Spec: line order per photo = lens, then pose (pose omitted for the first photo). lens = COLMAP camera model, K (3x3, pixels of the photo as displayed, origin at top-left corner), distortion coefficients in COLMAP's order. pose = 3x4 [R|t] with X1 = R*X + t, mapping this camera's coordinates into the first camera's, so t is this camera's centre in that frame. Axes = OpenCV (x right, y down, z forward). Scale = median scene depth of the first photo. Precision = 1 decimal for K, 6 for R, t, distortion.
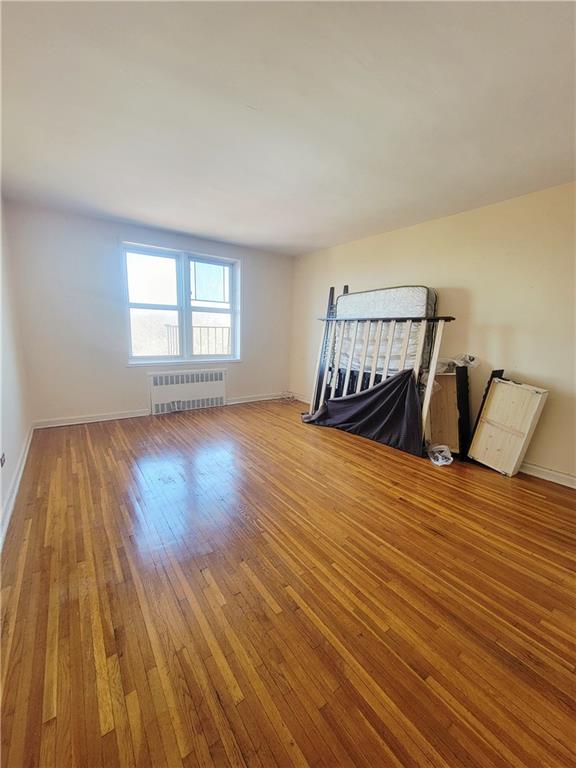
lens RADIAL K [[309.7, 0, 288.0], [0, 309.7, 384.0], [0, 0, 1]] dist [-0.002115, -0.000056]
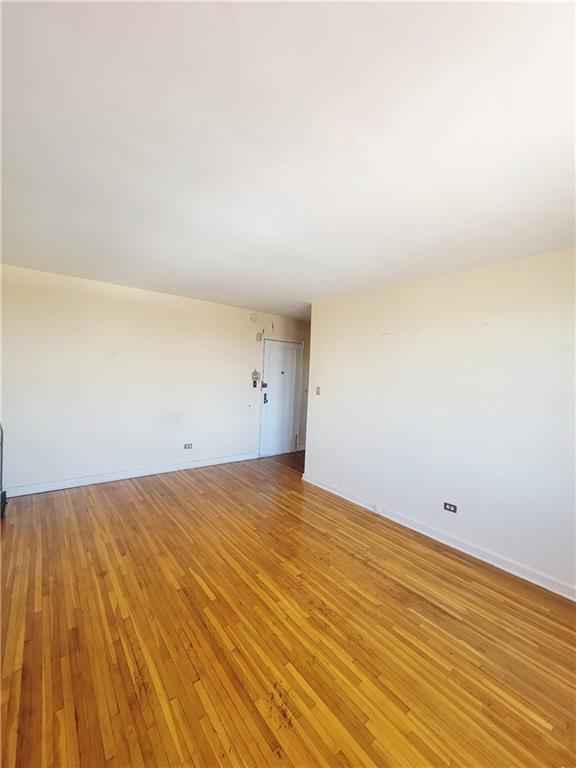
lens RADIAL K [[309.7, 0, 288.0], [0, 309.7, 384.0], [0, 0, 1]] dist [-0.002115, -0.000056]
pose [[-0.995352, -0.073906, -0.061751, -0.072988], [-0.085690, 0.972279, 0.217558, -0.435375], [0.043960, 0.221839, -0.974092, 1.820104]]
